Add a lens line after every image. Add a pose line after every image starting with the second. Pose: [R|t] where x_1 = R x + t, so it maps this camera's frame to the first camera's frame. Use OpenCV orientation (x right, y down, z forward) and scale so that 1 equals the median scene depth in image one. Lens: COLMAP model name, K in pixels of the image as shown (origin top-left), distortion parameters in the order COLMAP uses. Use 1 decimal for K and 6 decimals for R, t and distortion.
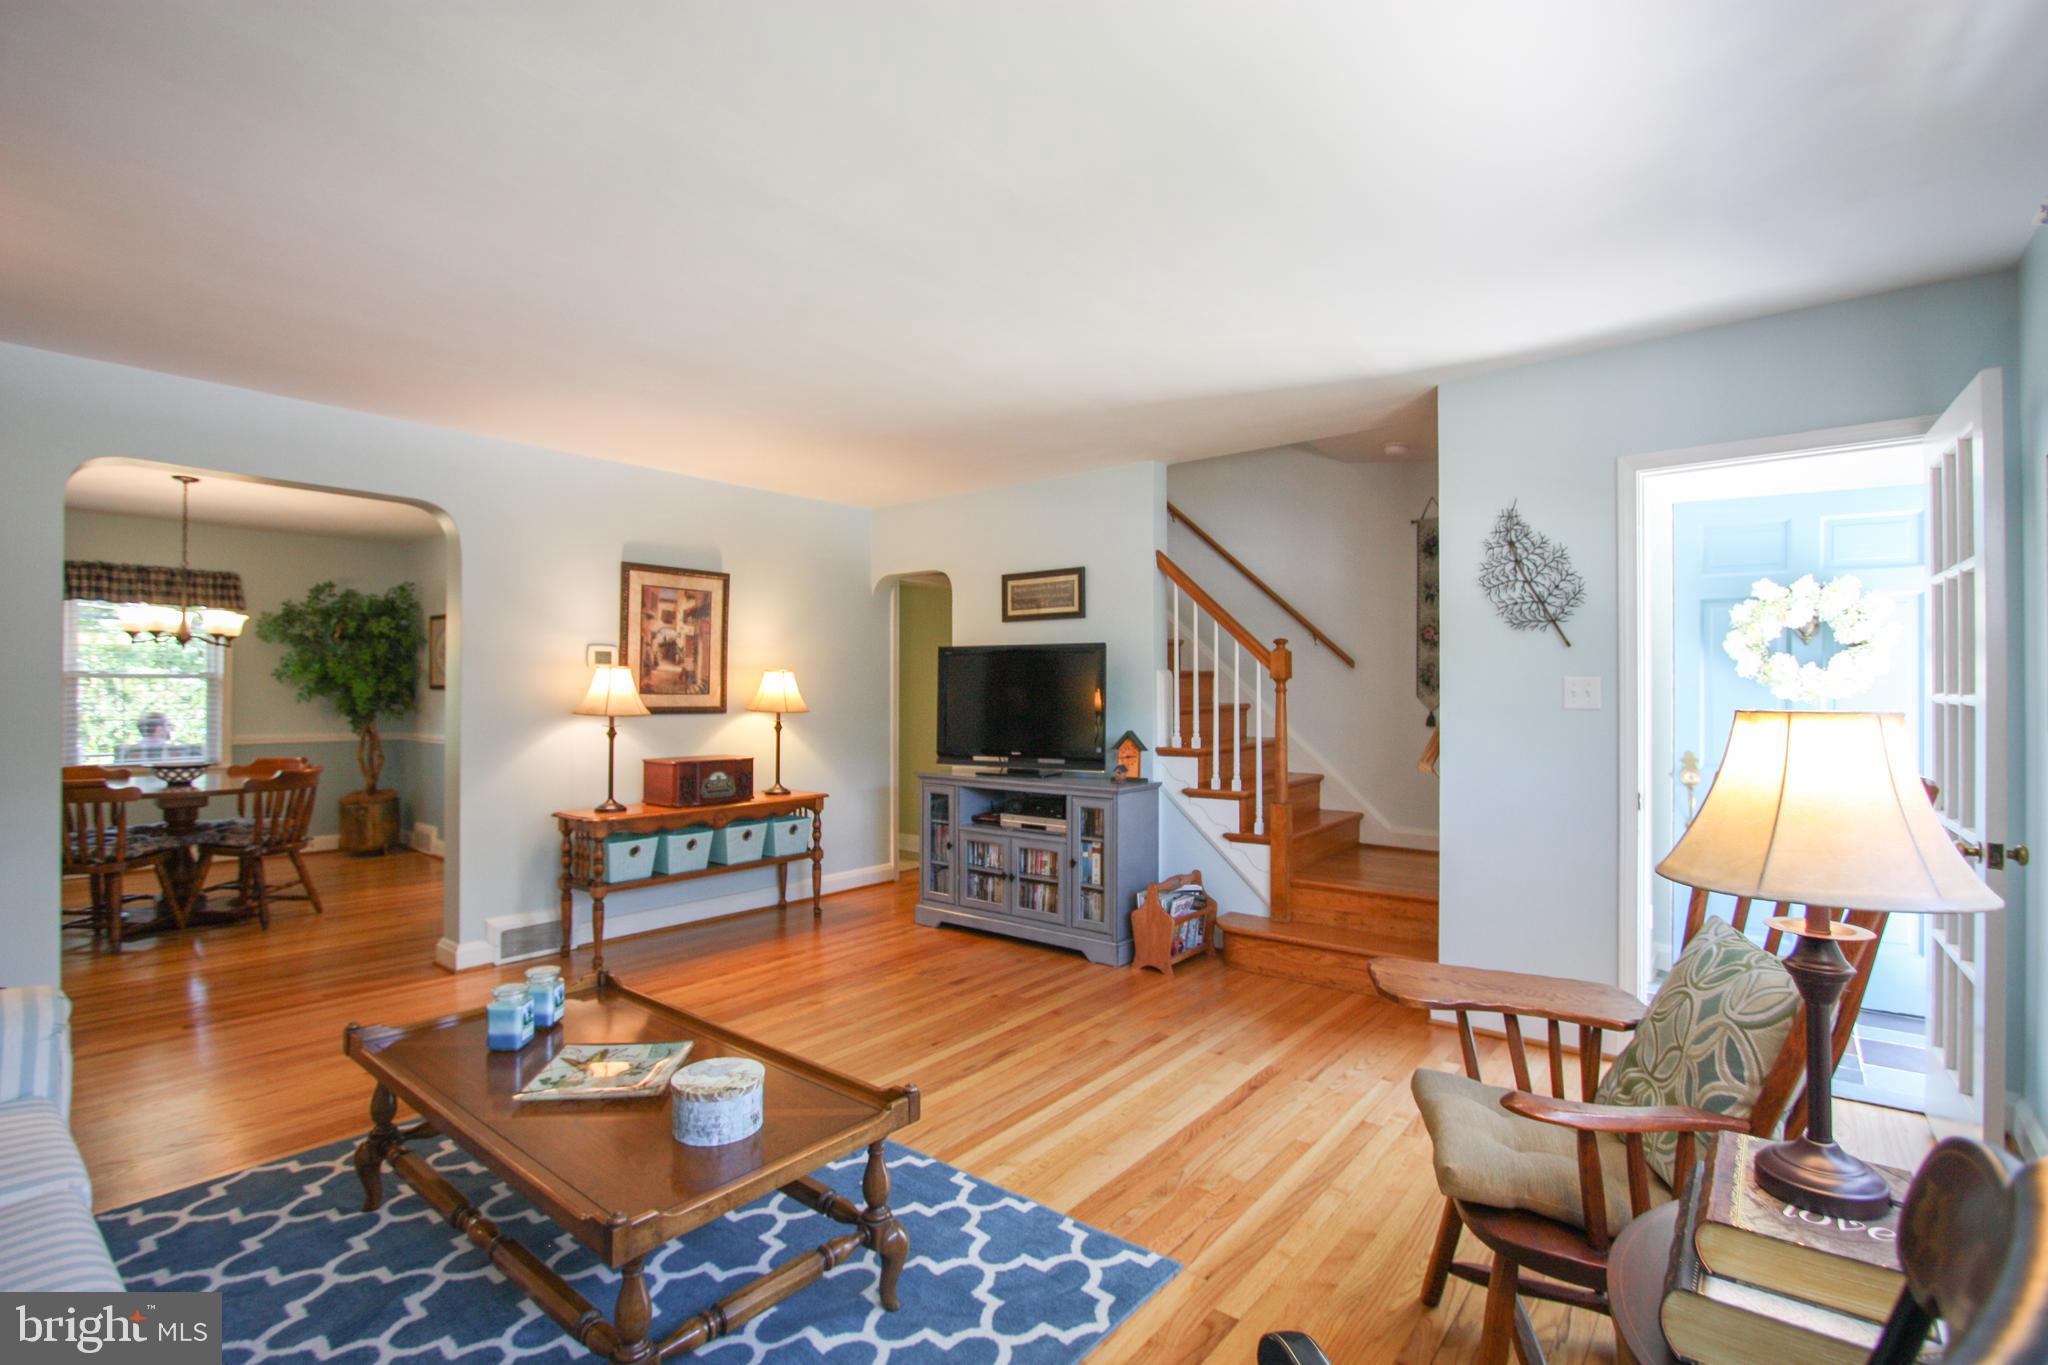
lens RADIAL K [[944.0, 0, 1028.3], [0, 944.0, 684.1], [0, 0, 1]] dist [-0.022857, 0.003854]
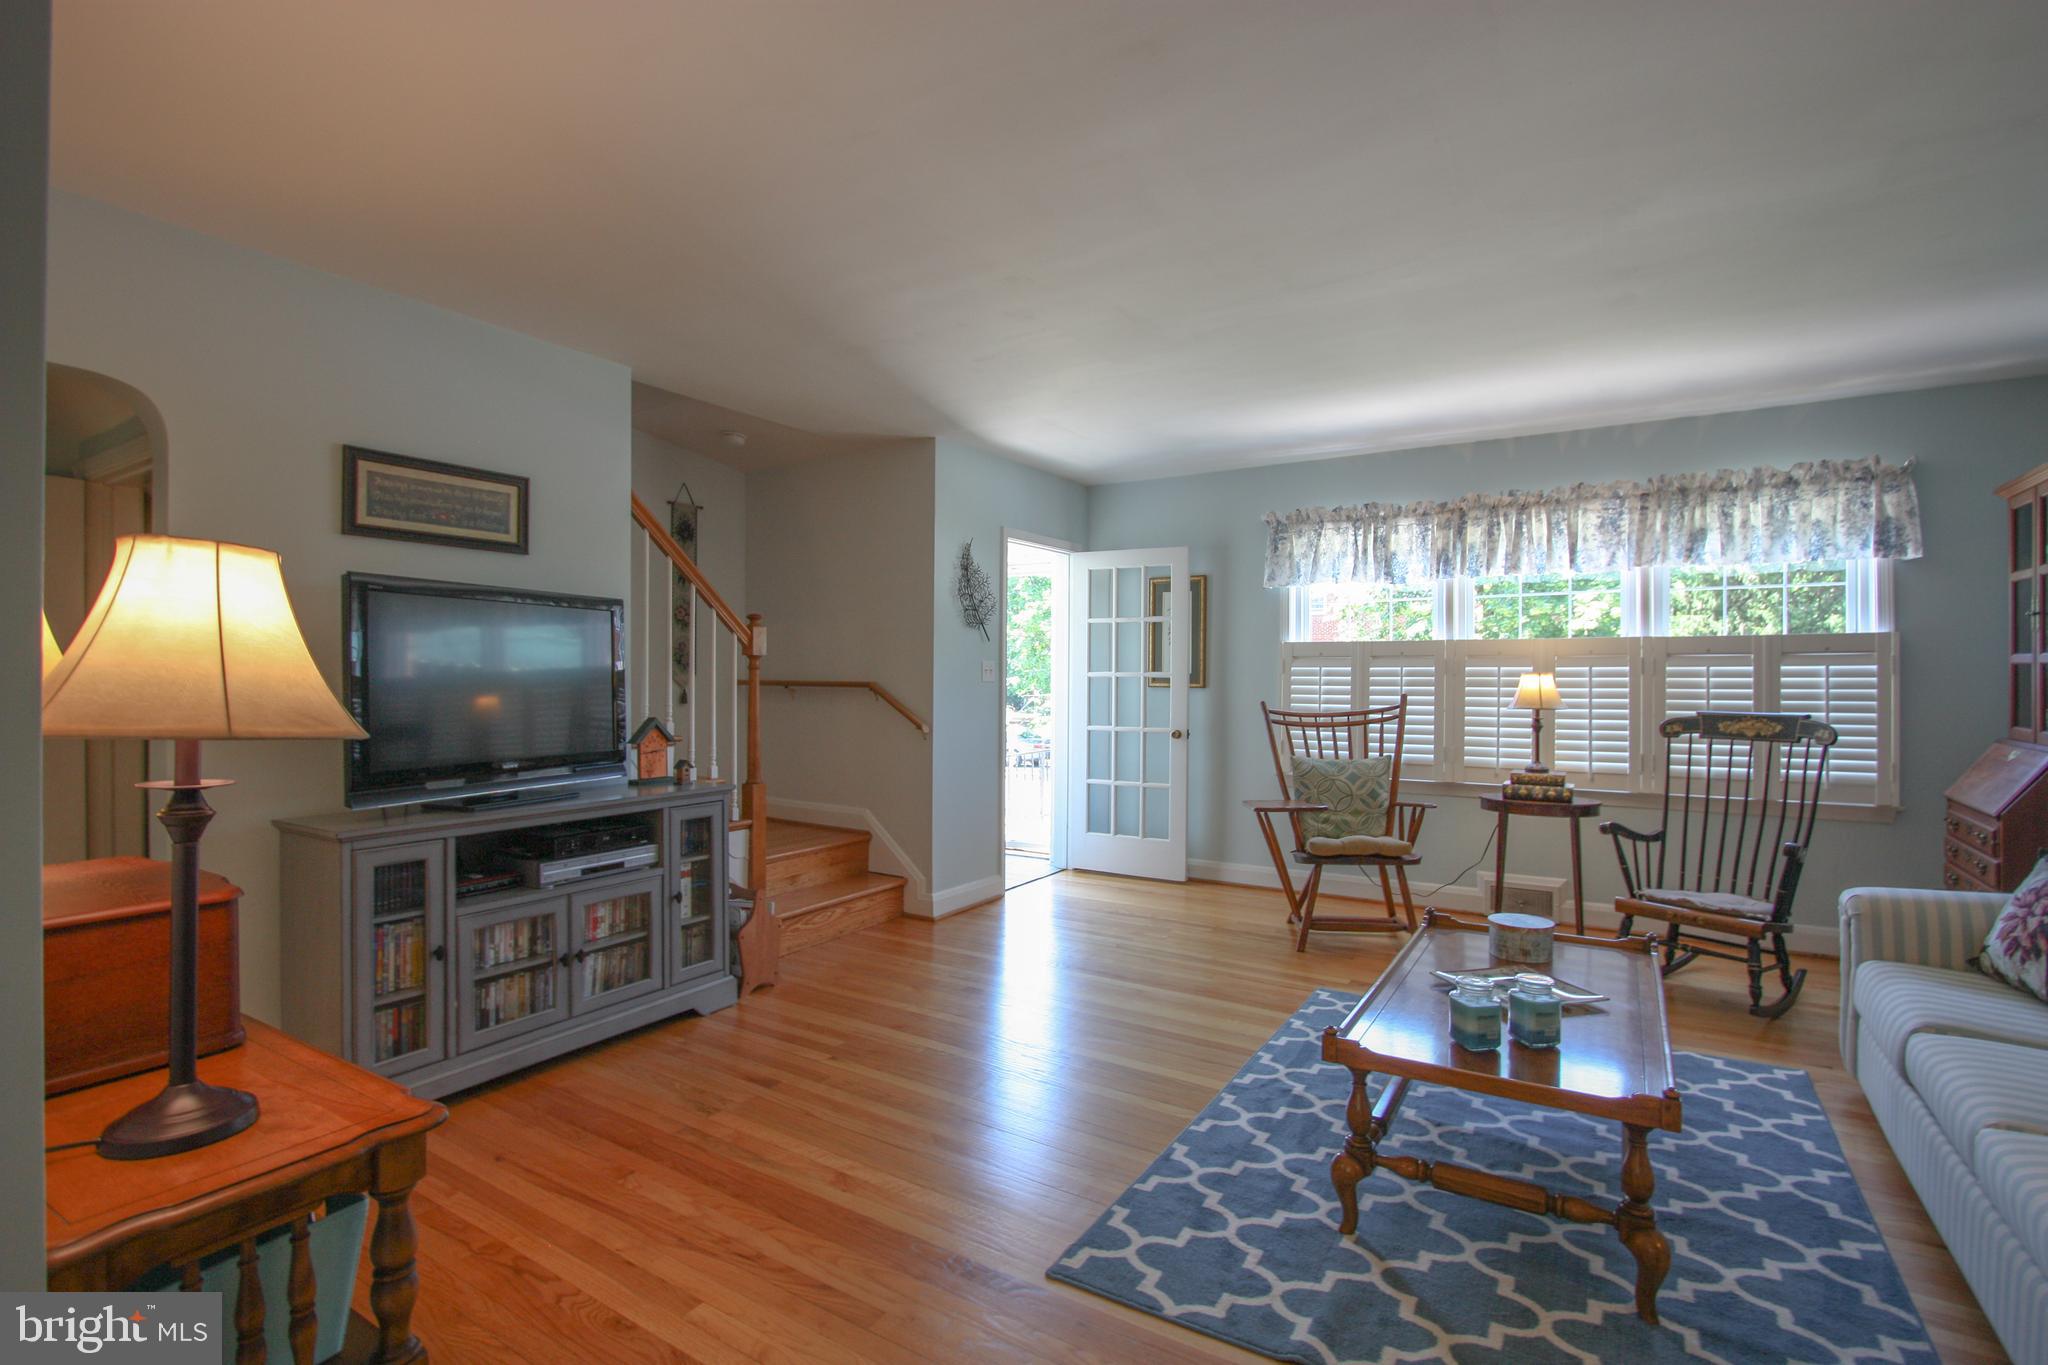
lens RADIAL K [[944.0, 0, 1028.2], [0, 944.0, 679.9], [0, 0, 1]] dist [-0.022857, 0.003854]
pose [[-0.114461, -0.003279, 0.993422, -0.676040], [-0.009294, 0.999954, 0.002229, 0.013961], [-0.993384, -0.008977, -0.114486, 0.766885]]
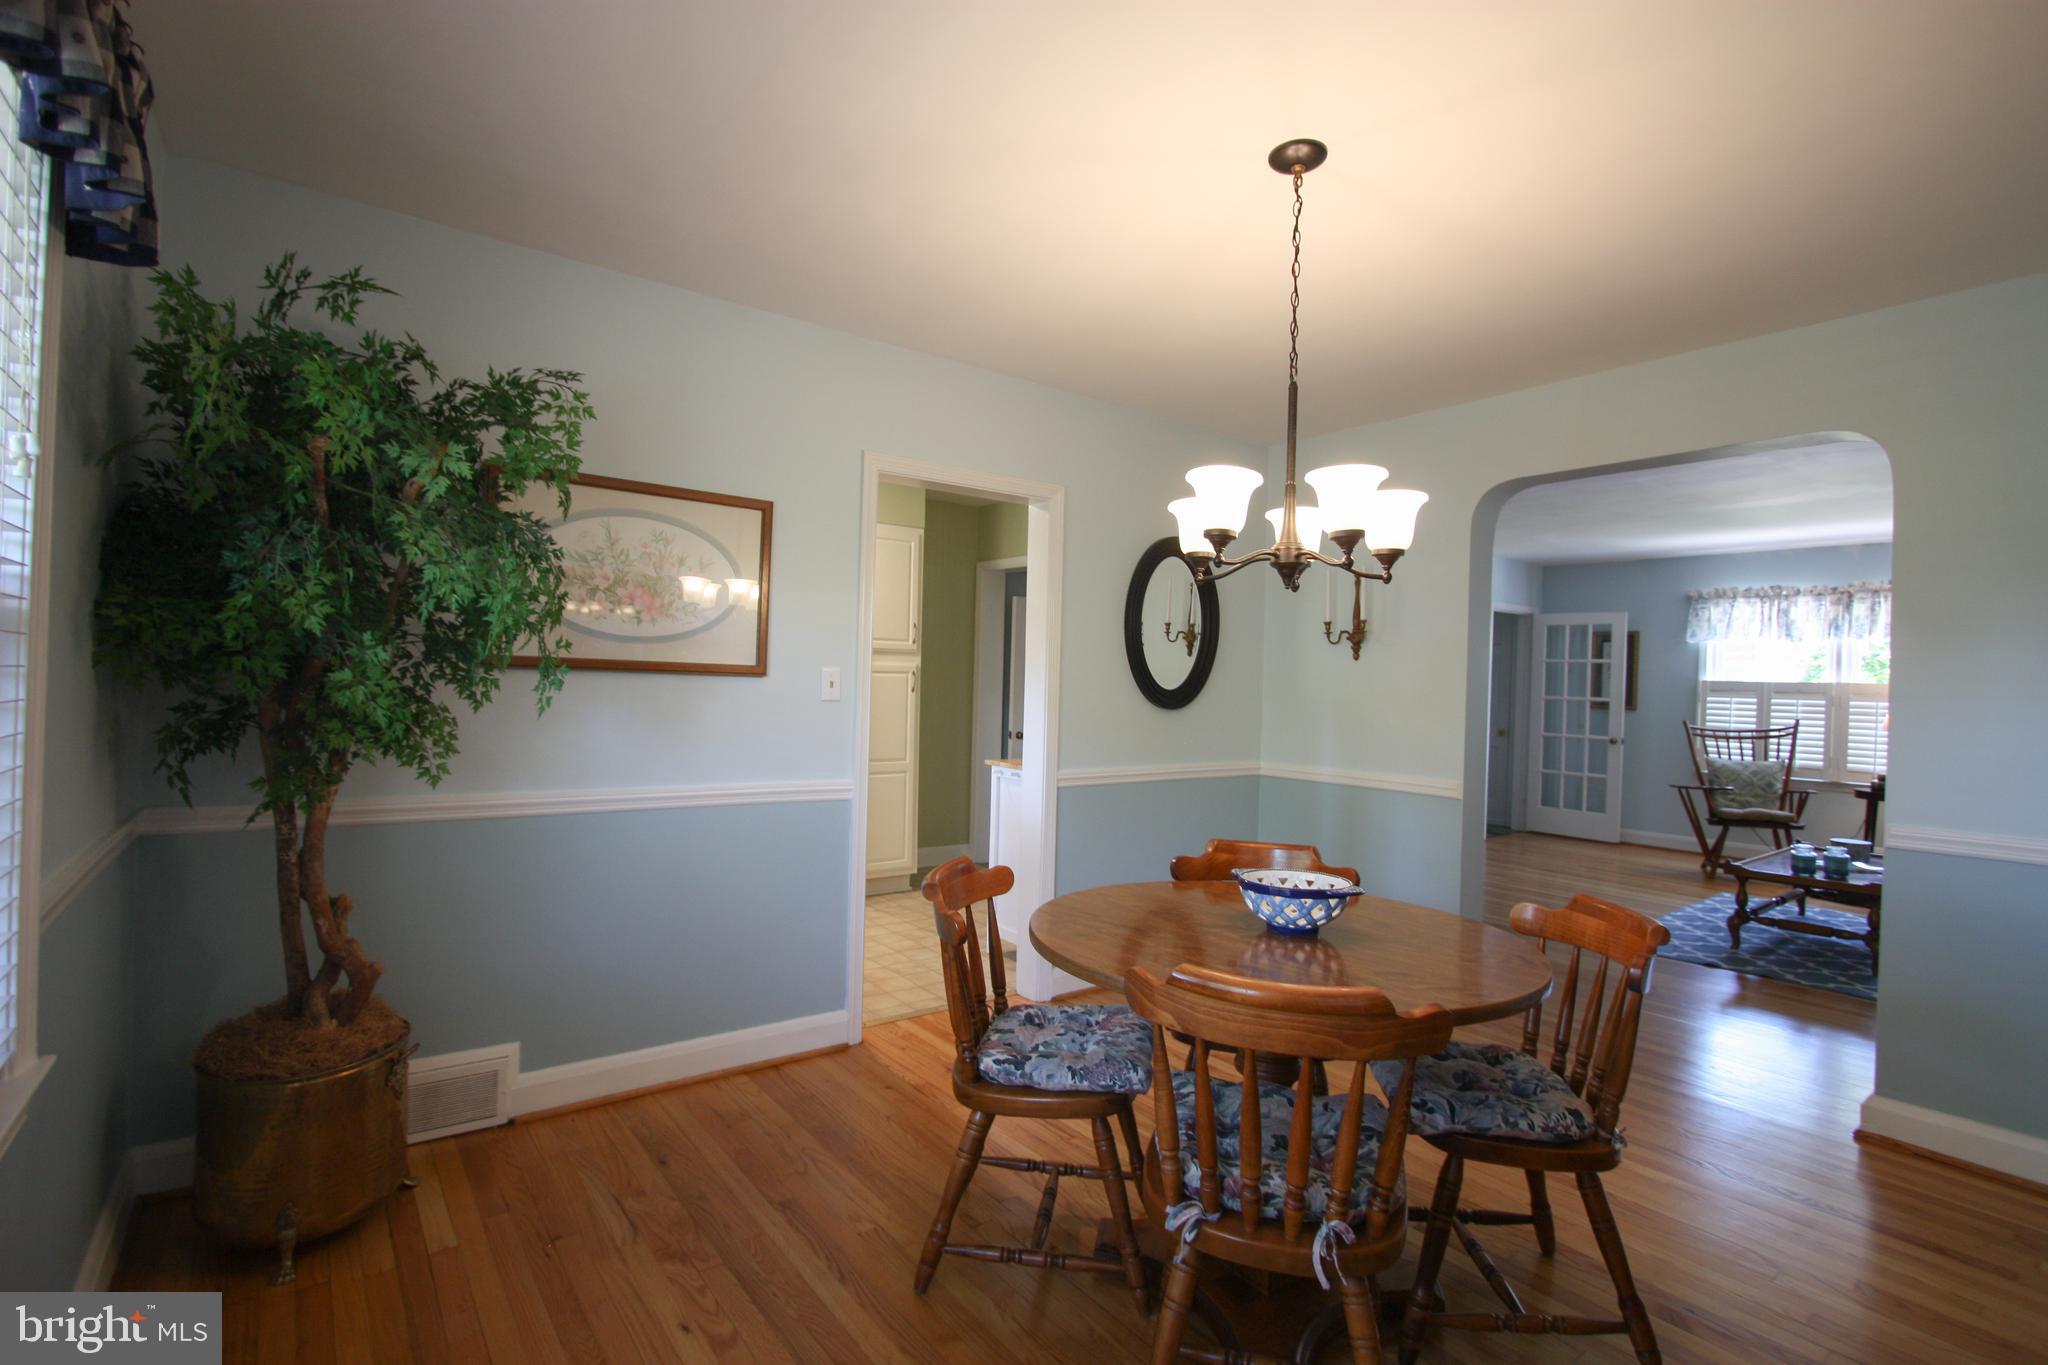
lens RADIAL K [[944.0, 0, 1032.3], [0, 944.0, 680.8], [0, 0, 1]] dist [-0.022857, 0.003854]
pose [[0.231327, 0.005112, 0.972863, -1.409736], [-0.034024, 0.999417, 0.002839, 0.004442], [-0.972281, -0.033758, 0.231366, 1.078734]]
